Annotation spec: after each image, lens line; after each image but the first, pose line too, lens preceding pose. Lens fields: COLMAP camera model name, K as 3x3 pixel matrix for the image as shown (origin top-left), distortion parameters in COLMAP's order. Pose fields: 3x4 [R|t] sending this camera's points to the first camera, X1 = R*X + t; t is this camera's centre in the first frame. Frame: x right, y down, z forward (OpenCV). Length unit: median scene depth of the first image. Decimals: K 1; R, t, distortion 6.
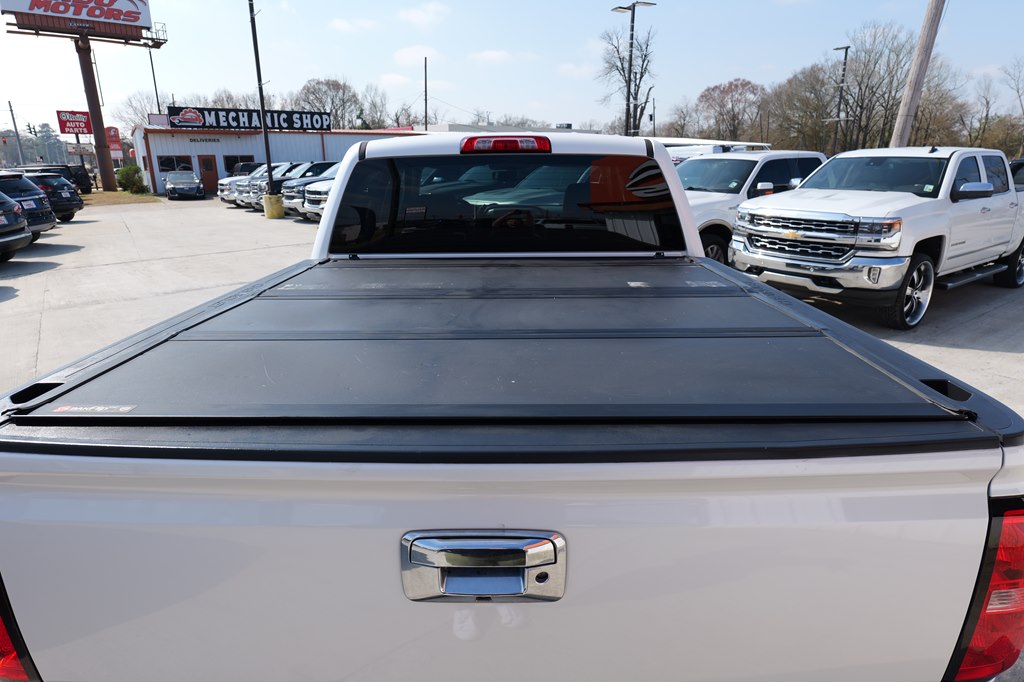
lens RADIAL K [[593.2, 0, 513.5], [0, 593.2, 344.4], [0, 0, 1]] dist [-0.012336, 0.002946]
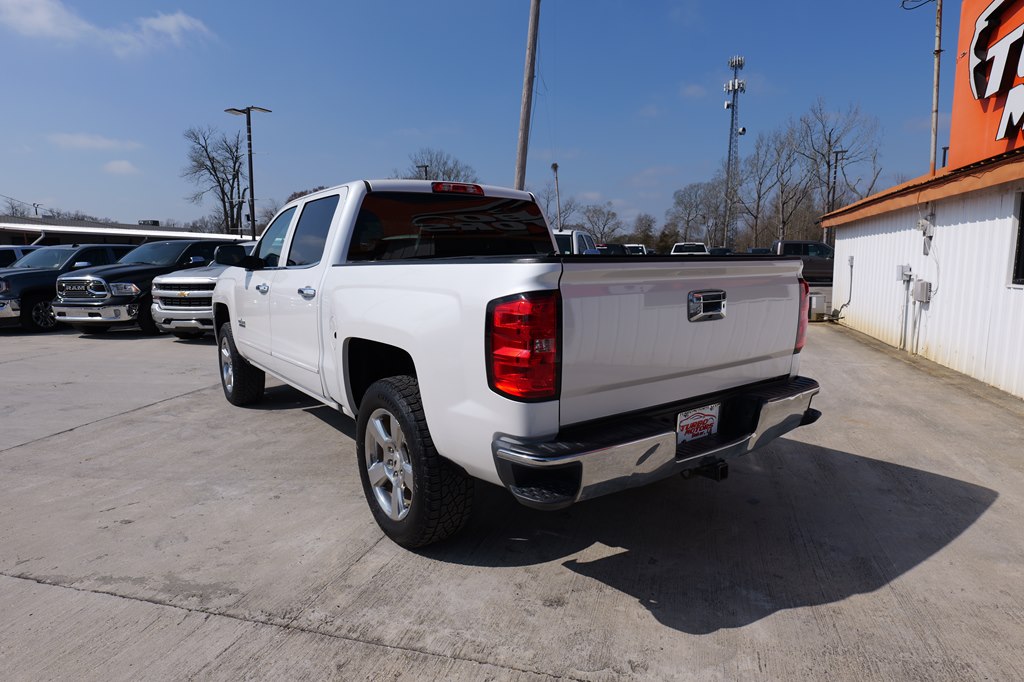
lens RADIAL K [[593.2, 0, 513.5], [0, 593.2, 344.4], [0, 0, 1]] dist [-0.012336, 0.002946]
pose [[0.800793, -0.085596, 0.592793, -0.053187], [0.180030, 0.978366, -0.101929, 0.015170], [-0.571244, 0.188344, 0.798878, -0.014573]]
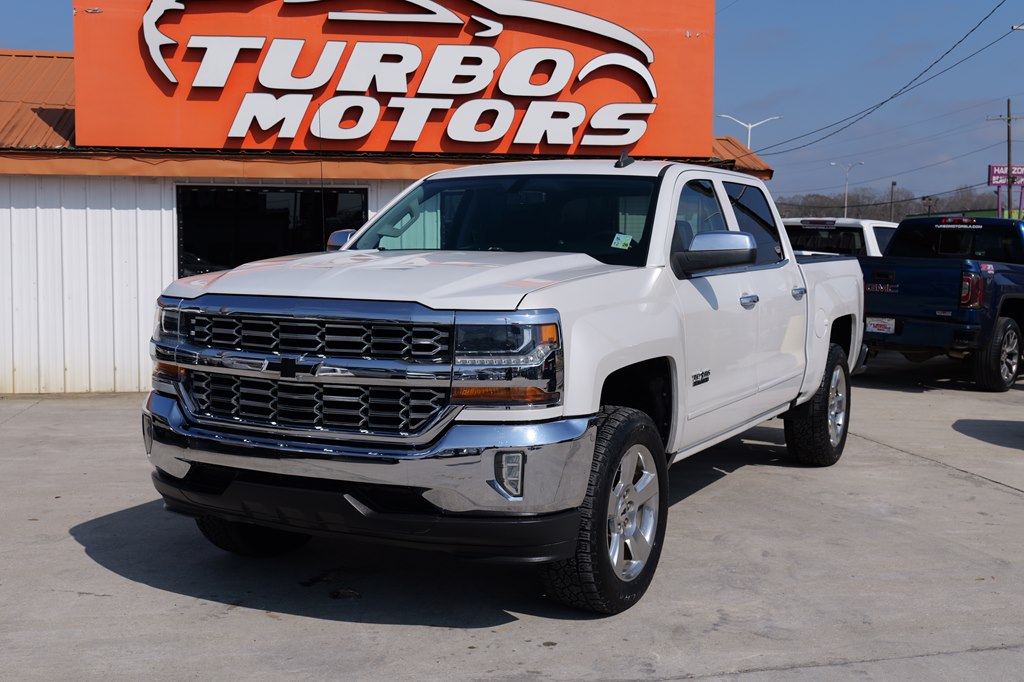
lens RADIAL K [[1212.5, 0, 512.0], [0, 1212.5, 341.0], [0, 0, 1]] dist [0.001846, 0.009827]
pose [[-0.894630, -0.035468, 0.445398, -0.066033], [0.129144, 0.933770, 0.333758, -0.063736], [-0.427738, 0.356111, -0.830798, 0.236204]]
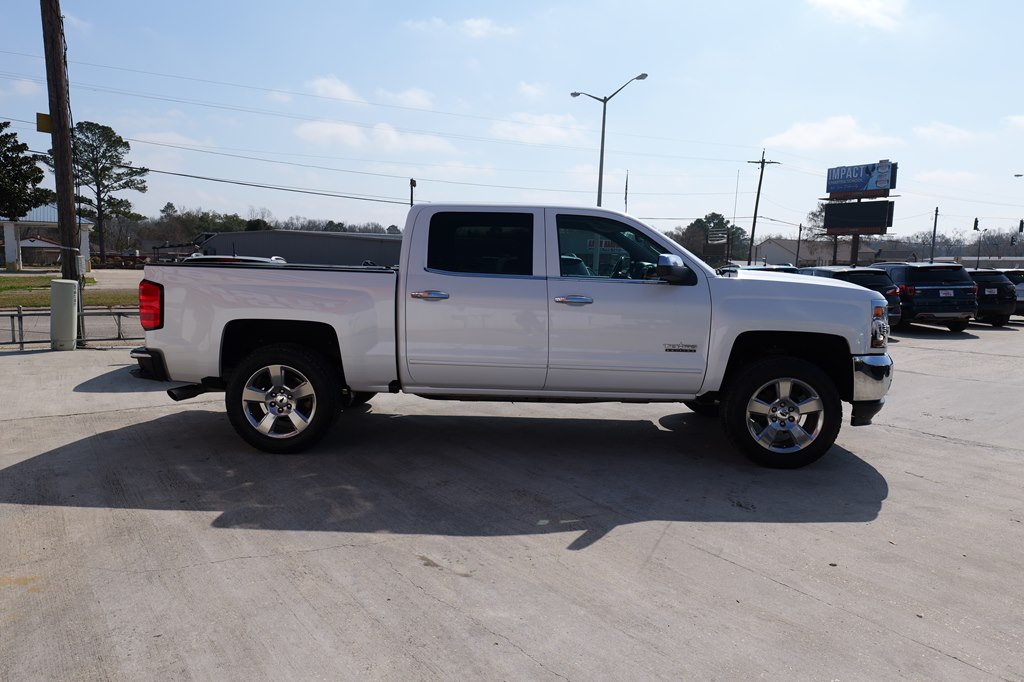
lens RADIAL K [[690.2, 0, 512.0], [0, 690.2, 341.0], [0, 0, 1]] dist [-0.003153, -0.002604]
pose [[-0.012333, 0.117116, -0.993042, 0.142760], [-0.314124, 0.942386, 0.115044, -0.018203], [0.949302, 0.313357, 0.025167, 0.084862]]
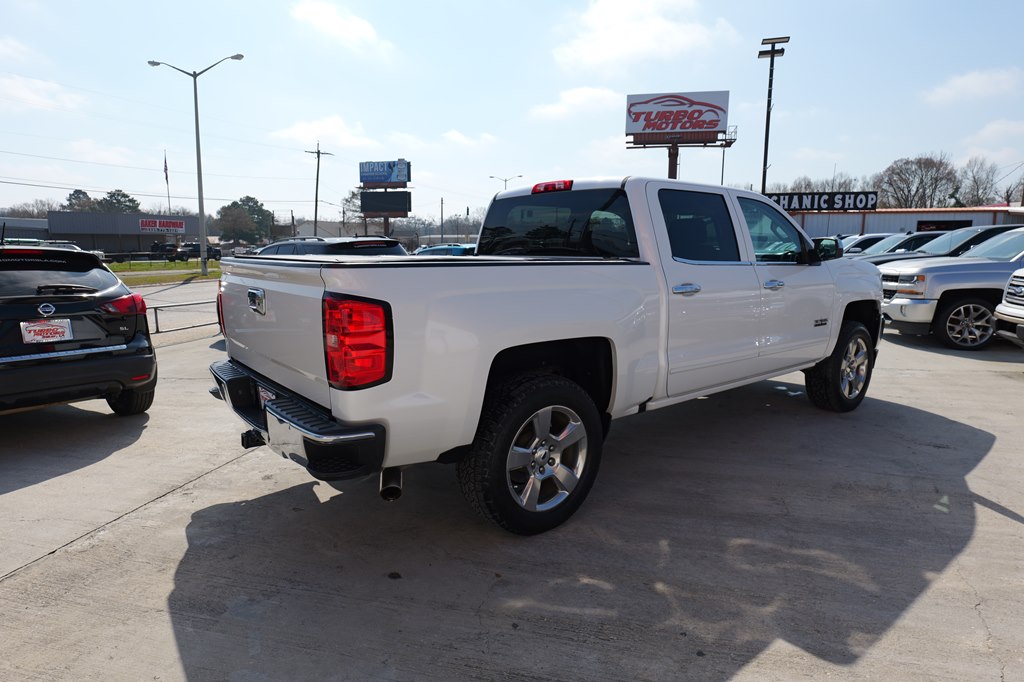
lens RADIAL K [[593.2, 0, 513.5], [0, 593.2, 344.4], [0, 0, 1]] dist [-0.012336, 0.002946]
pose [[0.636722, 0.131645, -0.759773, 0.073490], [-0.231912, 0.972393, -0.025867, 0.008359], [0.735392, 0.192671, 0.649674, -0.001041]]
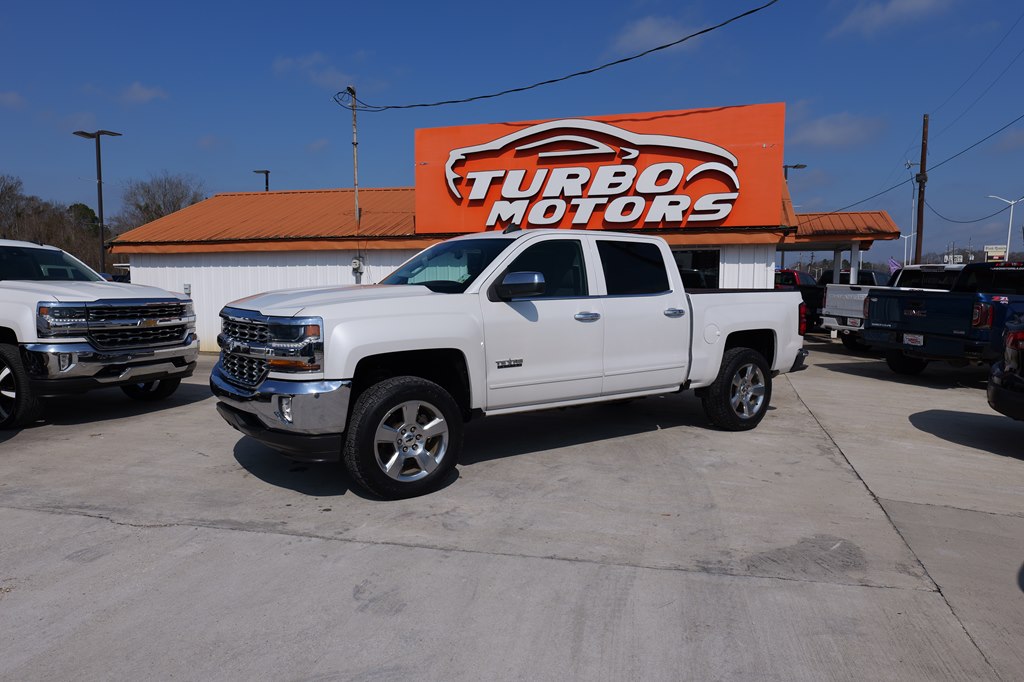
lens RADIAL K [[673.4, 0, 512.0], [0, 673.4, 341.0], [0, 0, 1]] dist [0.002631, 0.002698]
pose [[-0.592378, -0.063744, 0.803135, -0.121175], [0.235370, 0.939683, 0.248186, -0.045551], [-0.770513, 0.336054, -0.541644, 0.179760]]
